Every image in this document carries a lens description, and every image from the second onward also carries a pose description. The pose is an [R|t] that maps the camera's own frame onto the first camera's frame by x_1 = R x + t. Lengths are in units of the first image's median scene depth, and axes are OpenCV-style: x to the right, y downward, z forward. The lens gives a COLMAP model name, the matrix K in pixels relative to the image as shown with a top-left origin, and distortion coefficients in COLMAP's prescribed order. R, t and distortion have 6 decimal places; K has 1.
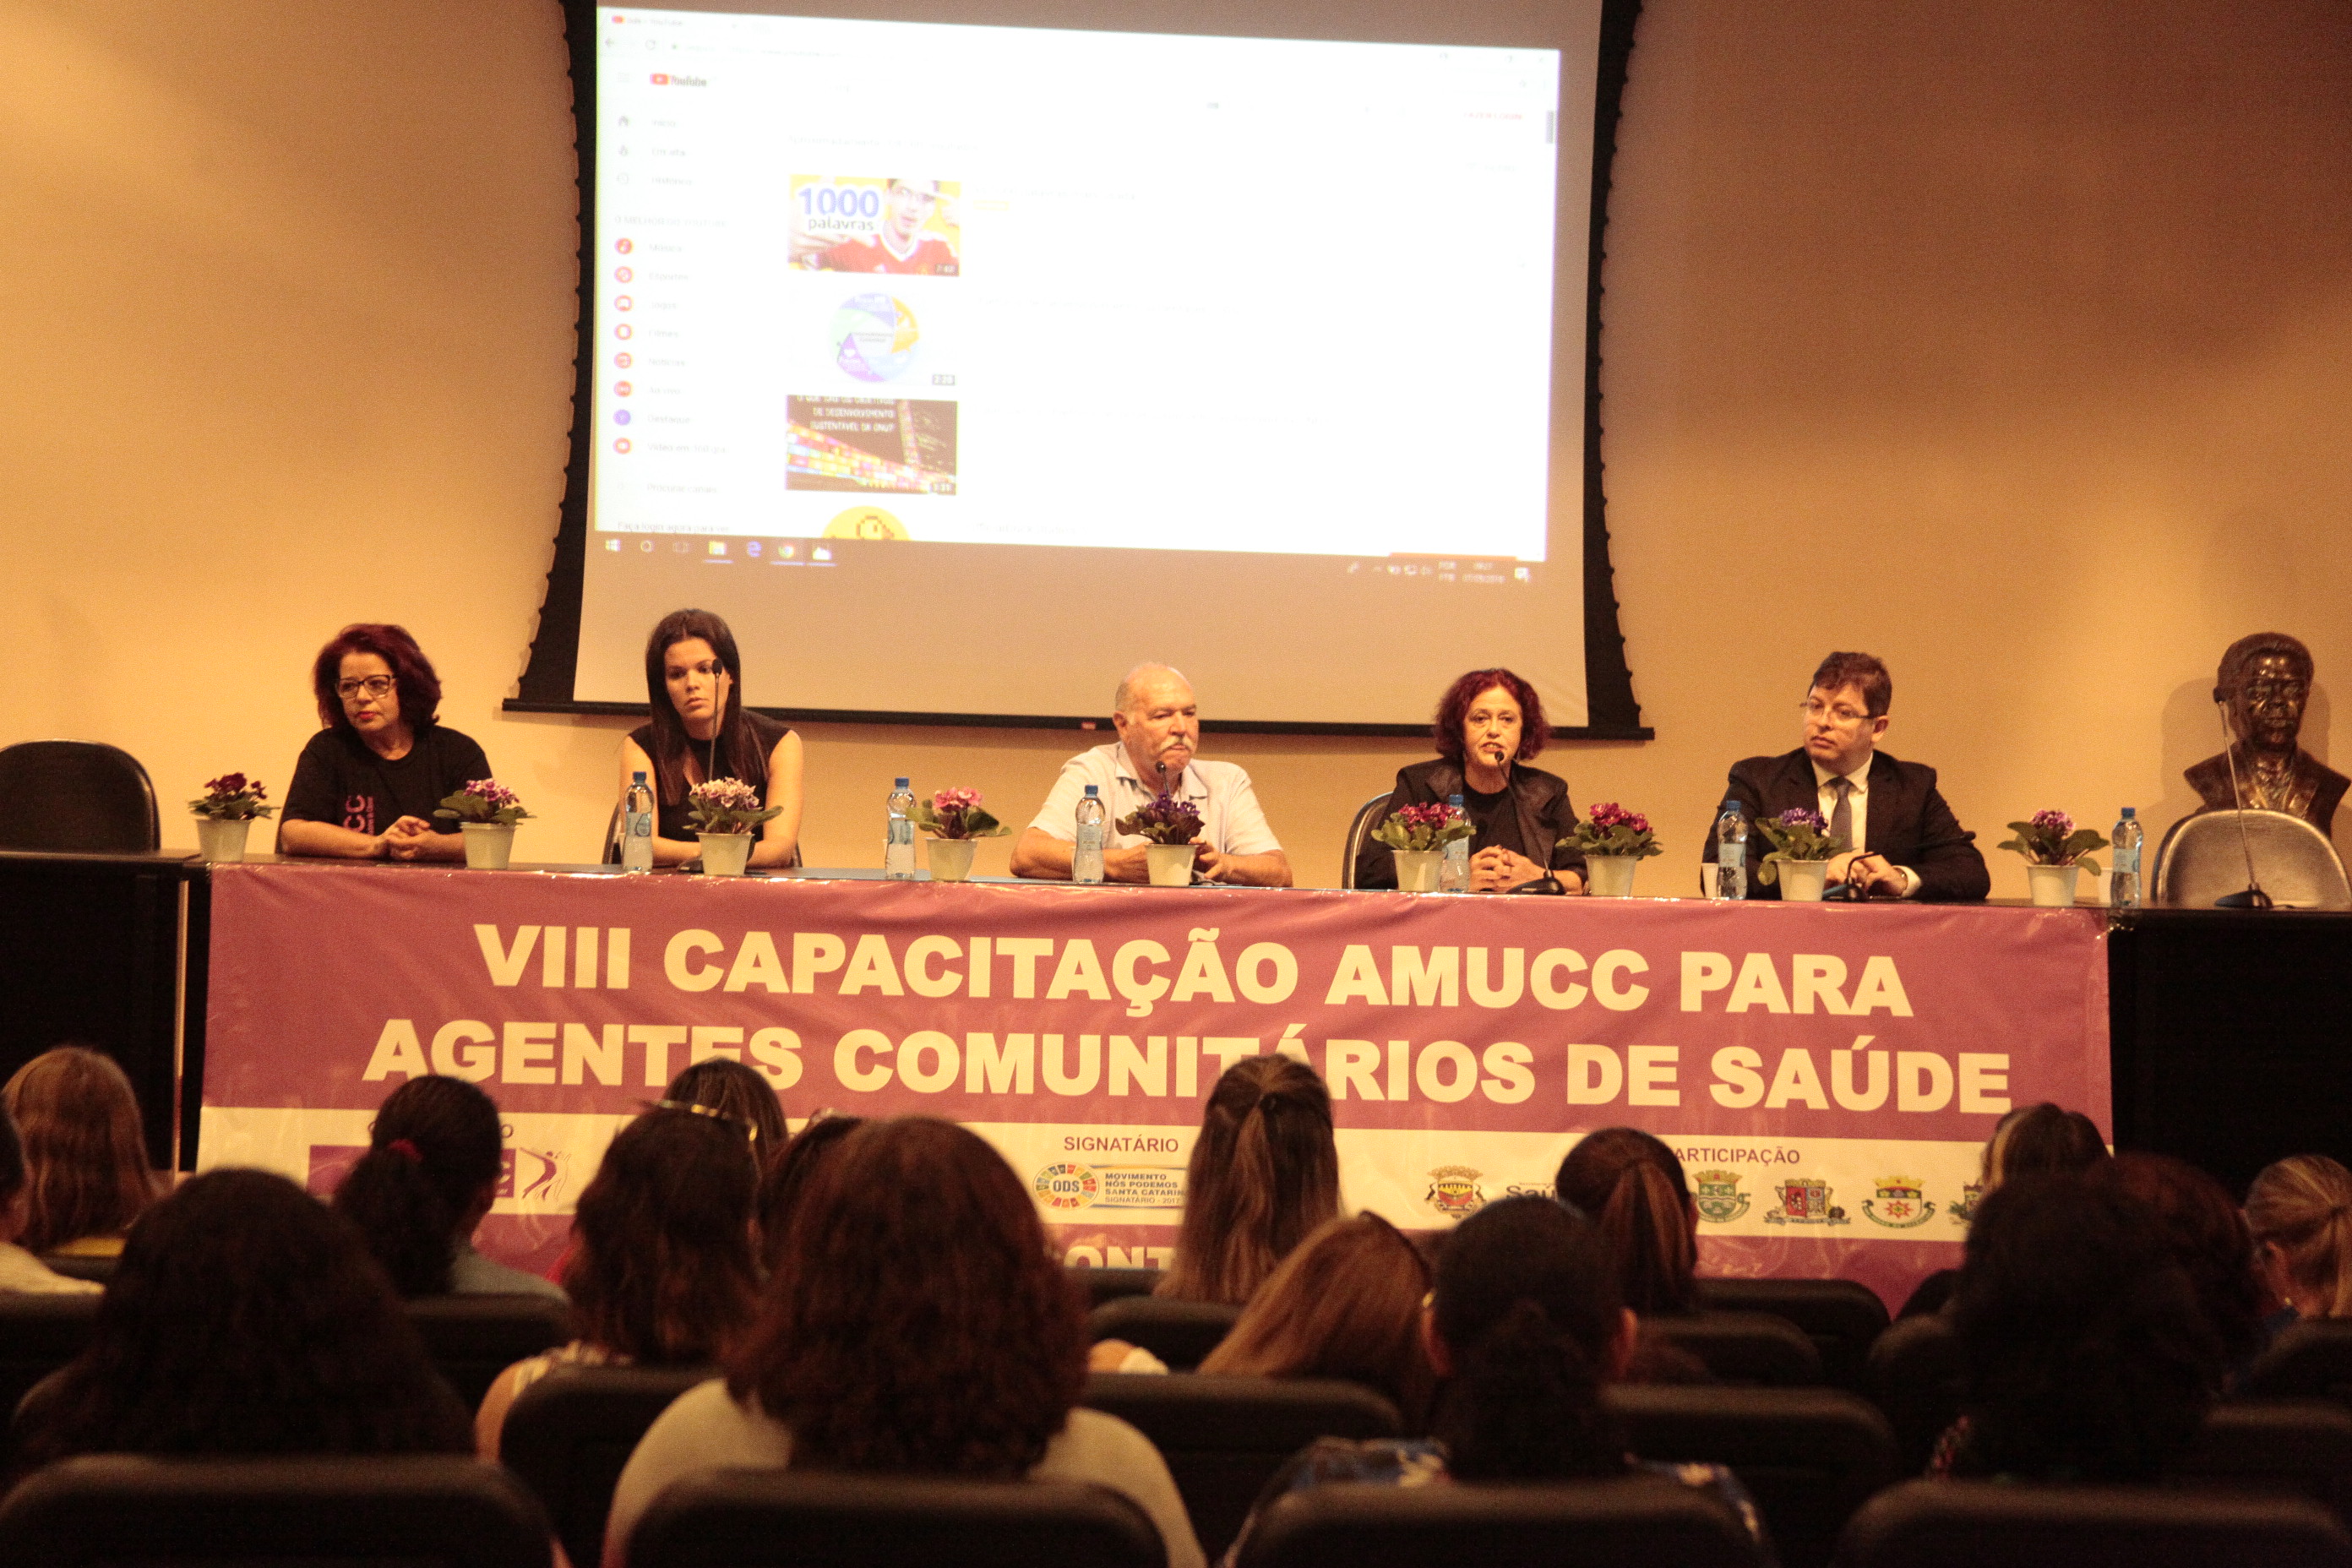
lens RADIAL K [[4586.5, 0, 1142.0], [0, 4586.5, 850.1], [0, 0, 1]] dist [0.235724, 0.000000]
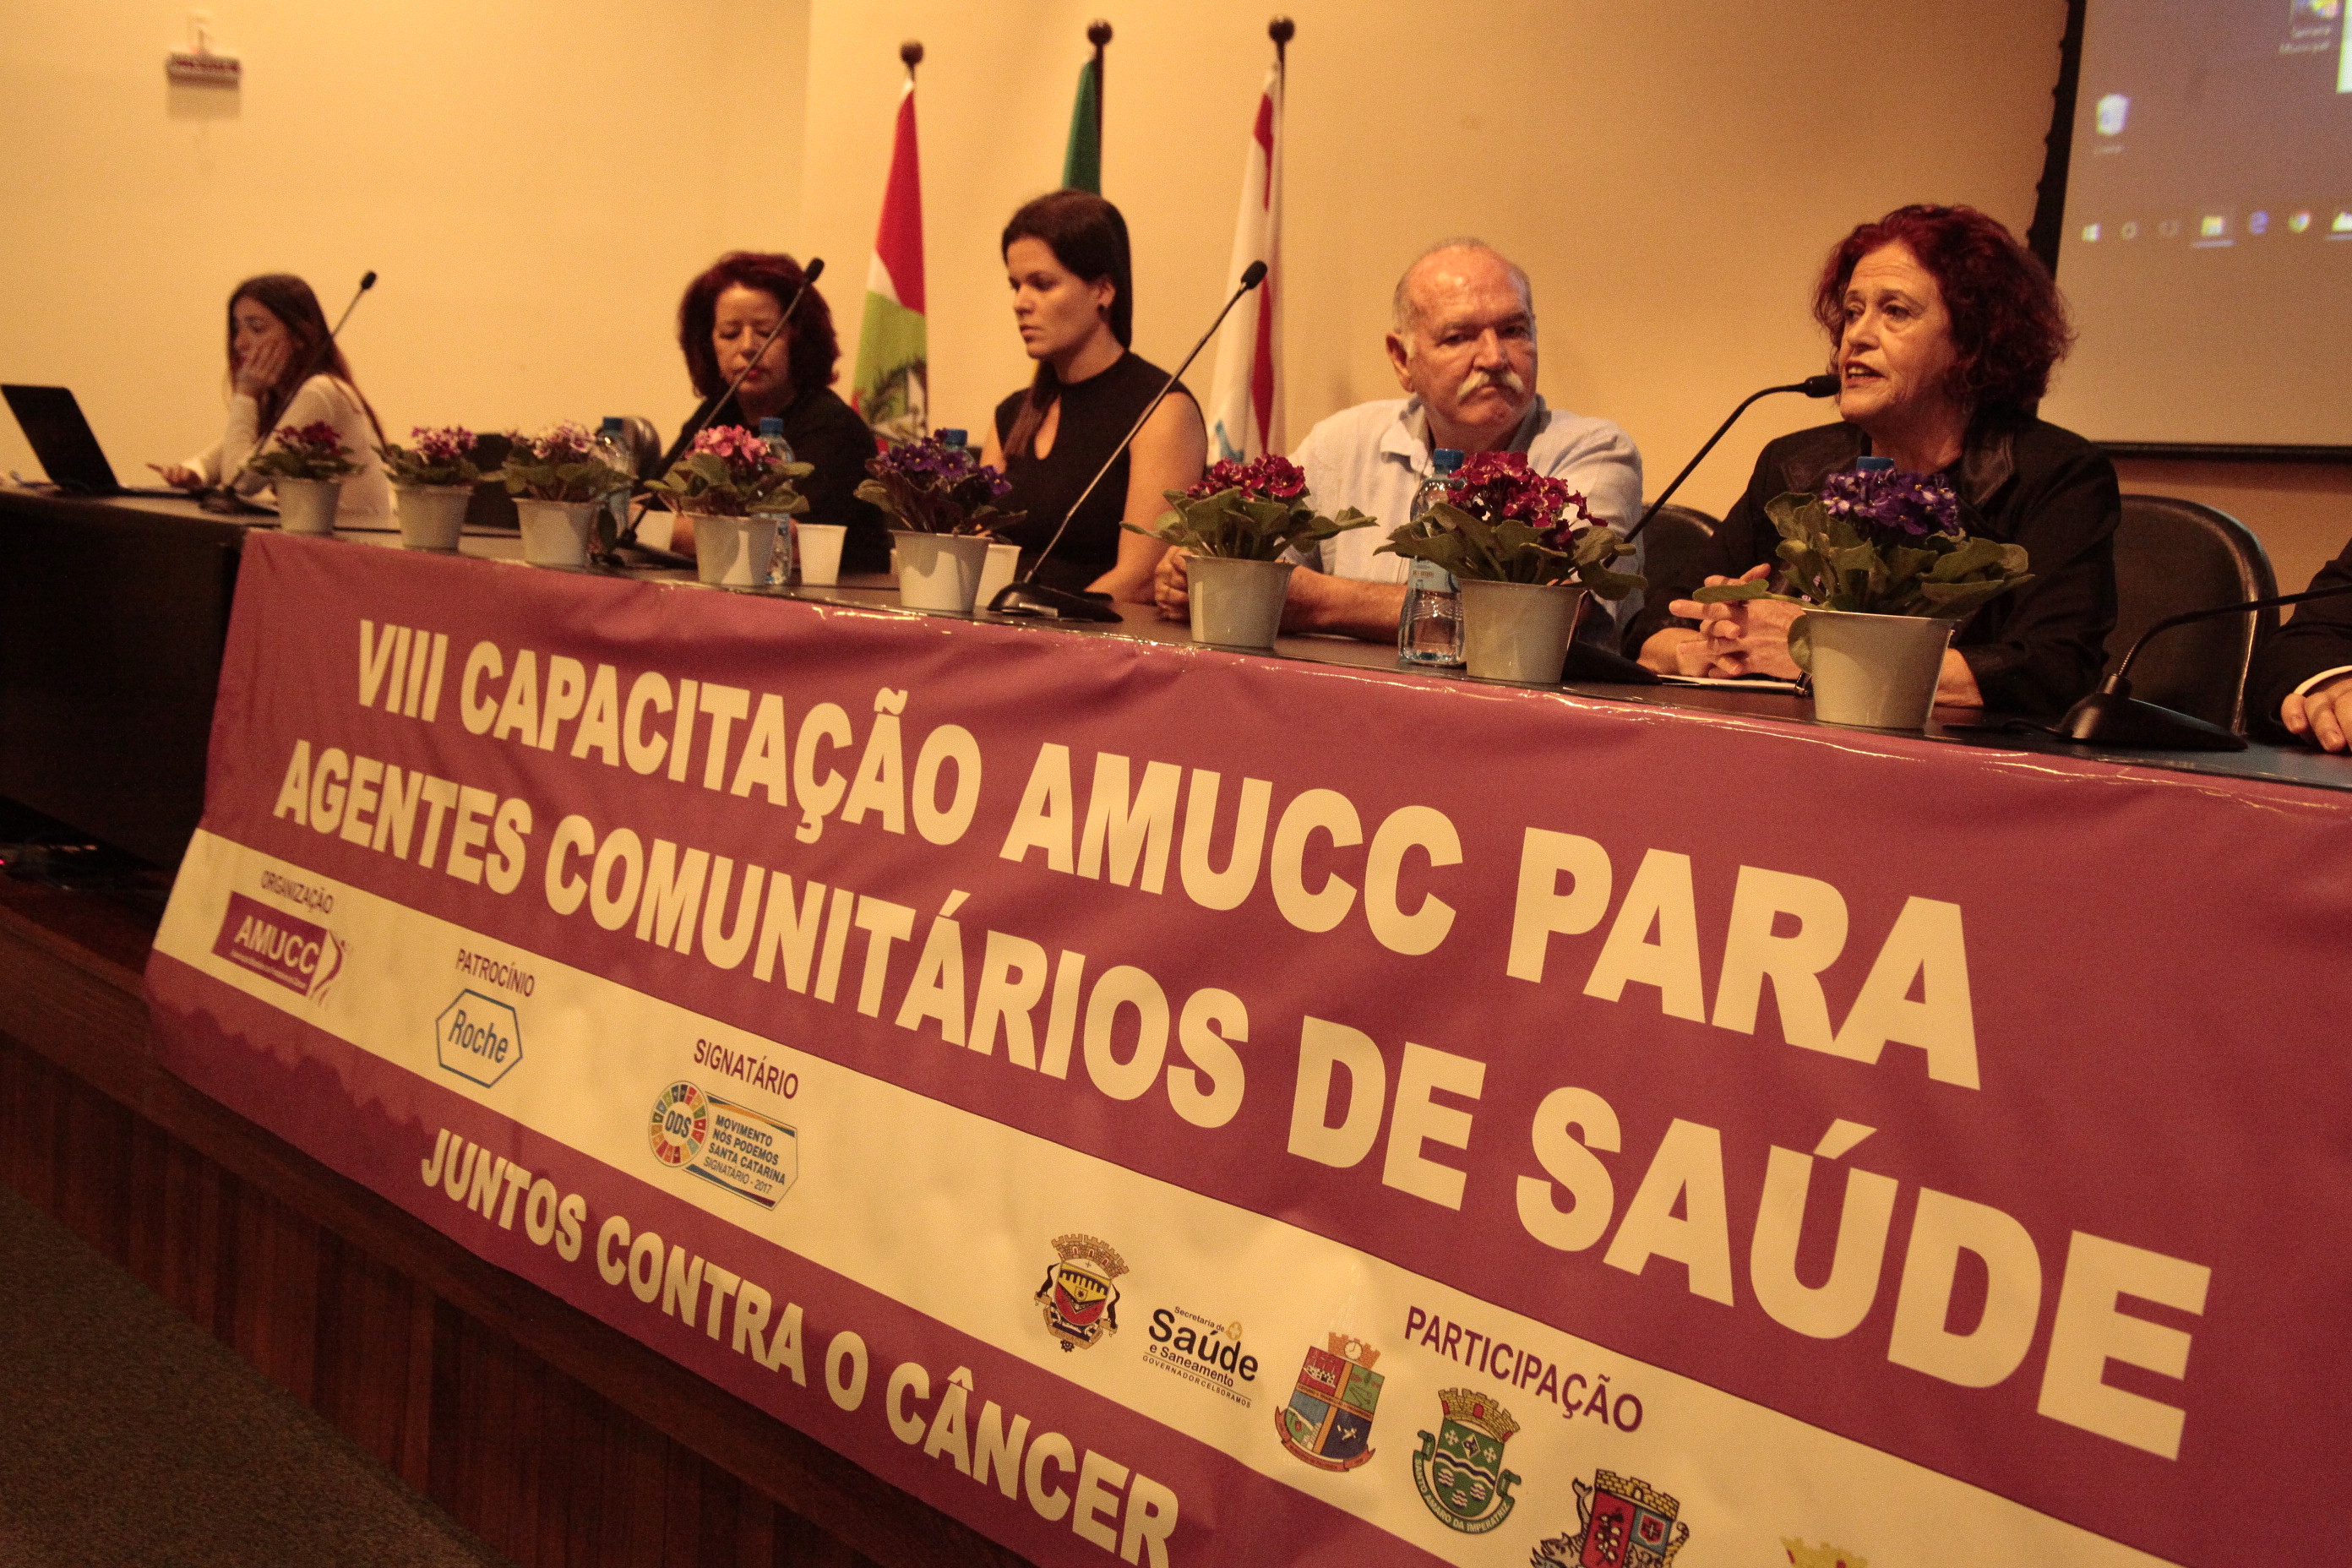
lens RADIAL K [[2923.7, 0, 1189.3], [0, 2923.7, 803.5], [0, 0, 1]] dist [0.024790, 0.000000]
pose [[0.528360, 0.092022, -0.844019, 0.313844], [-0.061125, 0.995652, 0.070290, 0.004442], [0.846817, 0.014453, 0.531687, 0.848040]]
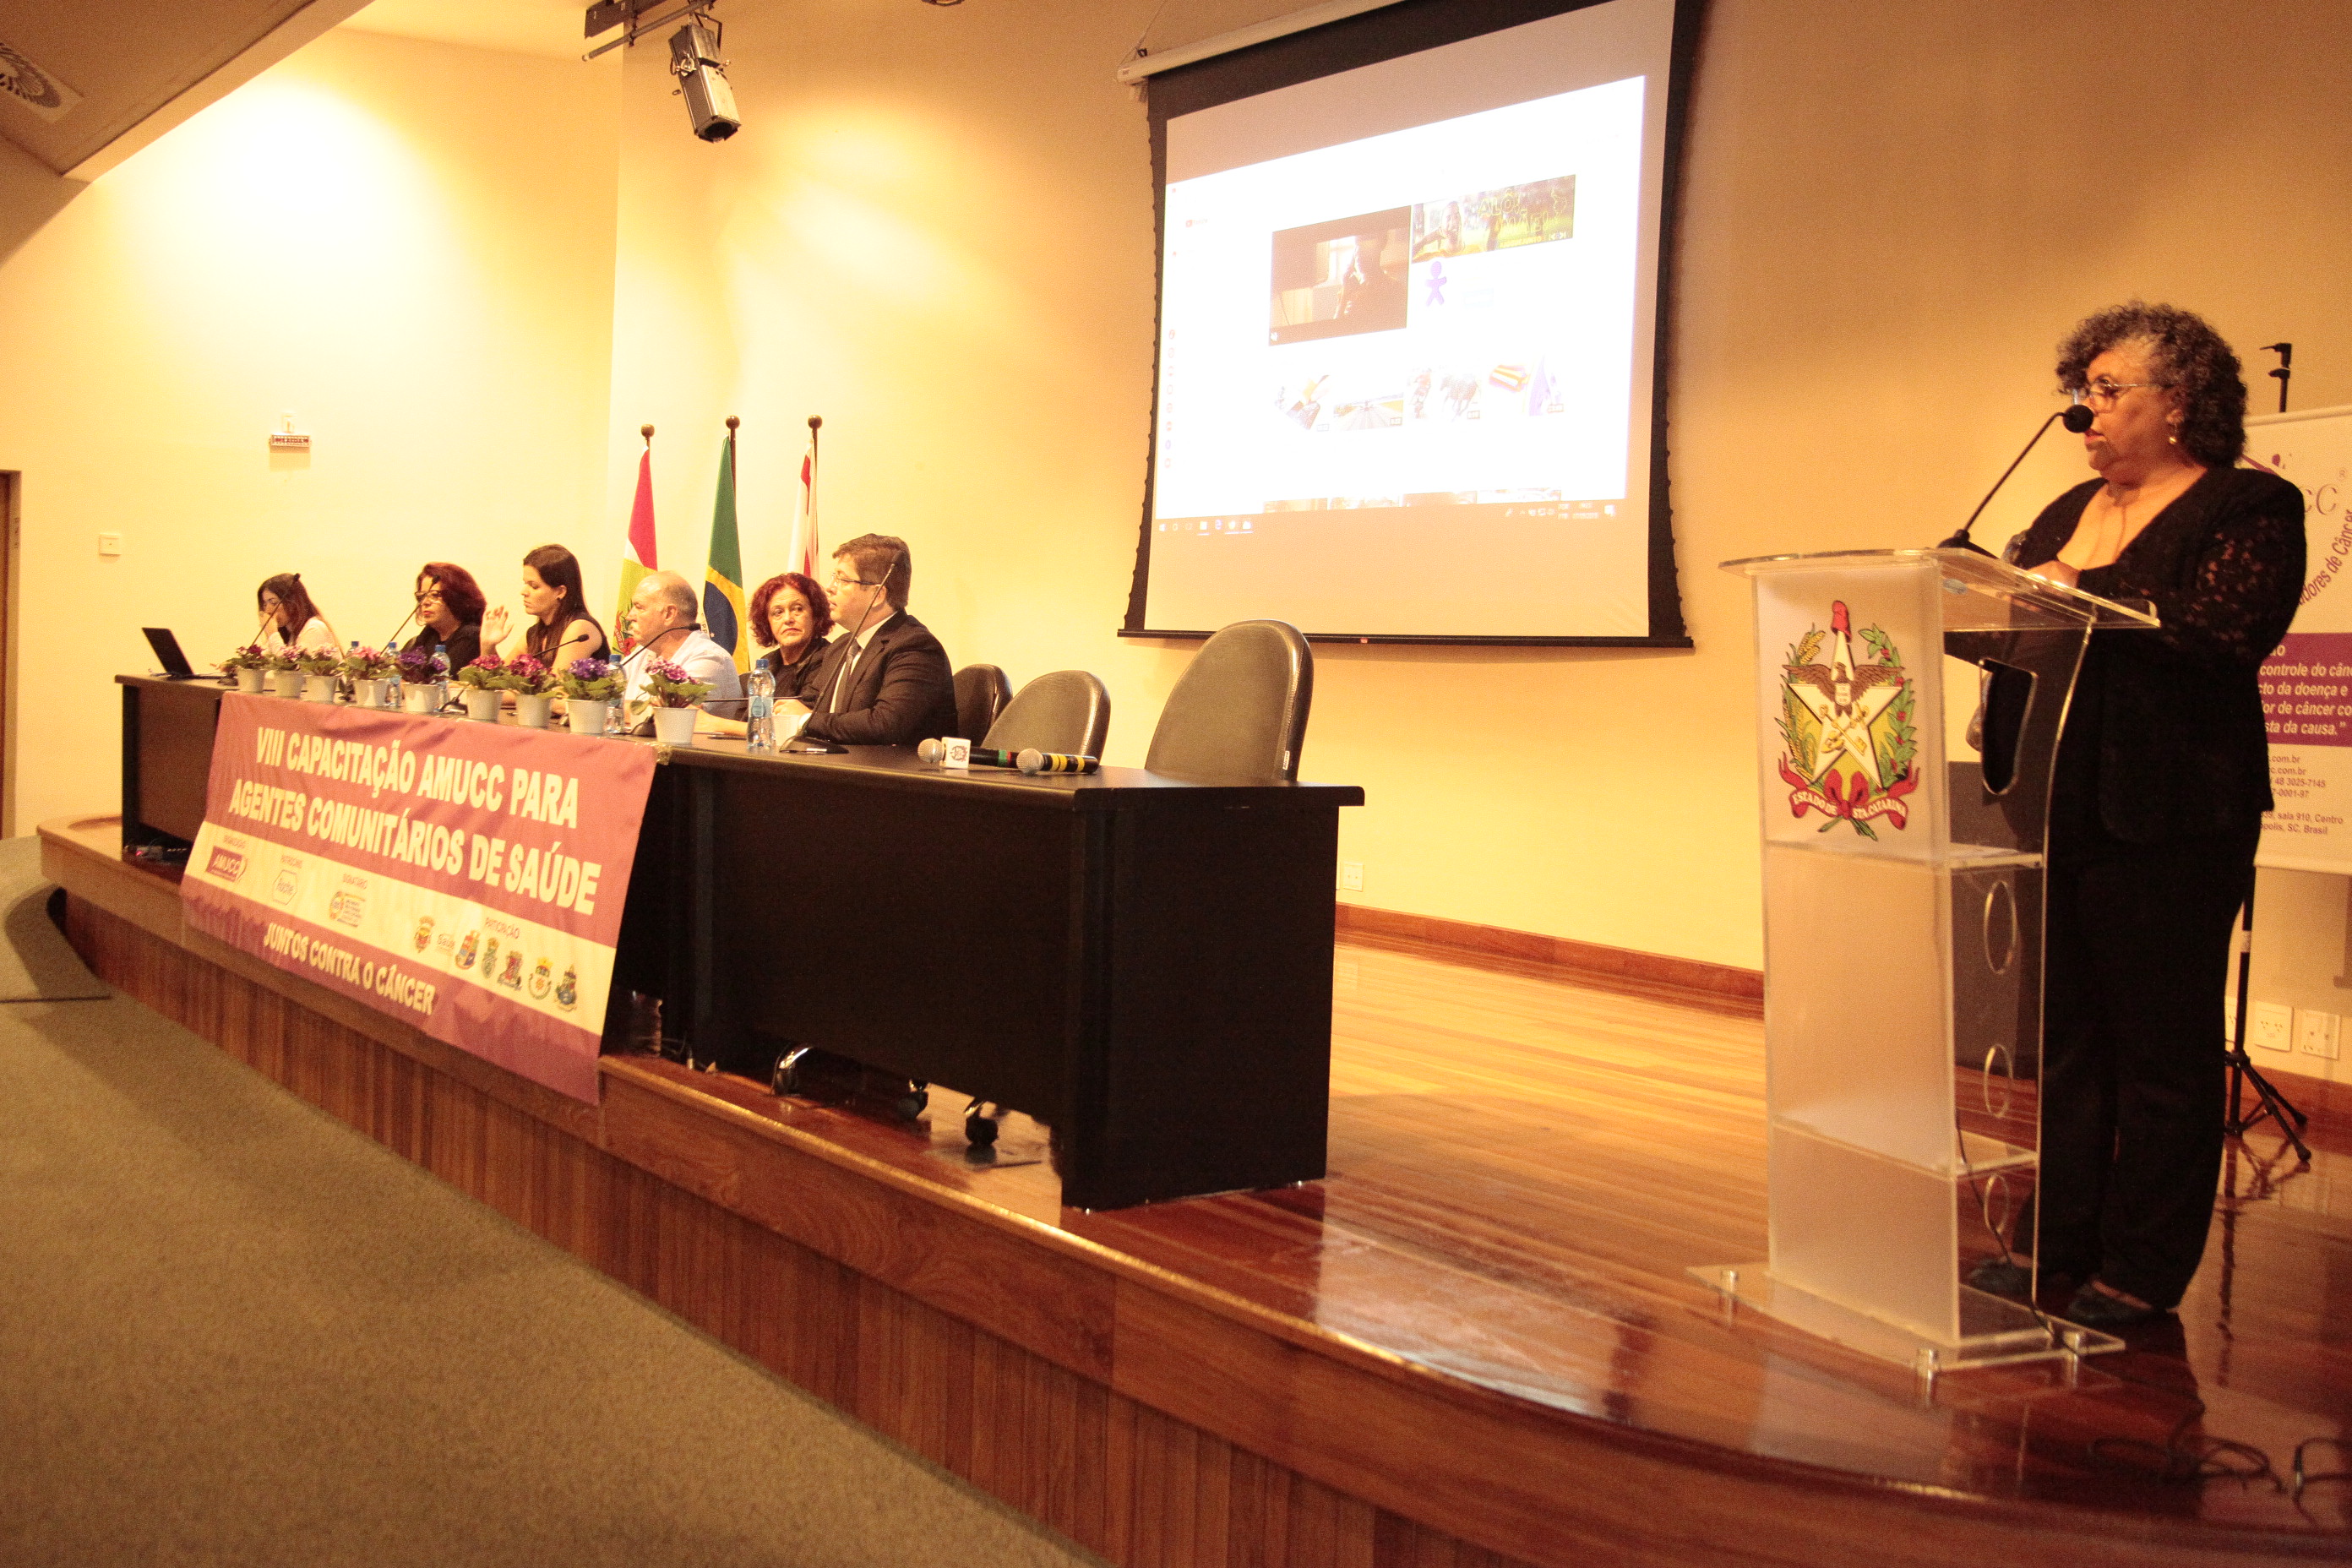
lens RADIAL K [[2268.7, 0, 1219.6], [0, 2268.7, 803.8], [0, 0, 1]] dist [-0.077403, 0.000000]
pose [[0.542576, 0.045587, -0.838769, 0.754689], [-0.039216, 0.998812, 0.028917, 0.006305], [0.839091, 0.017203, 0.543720, 0.828492]]
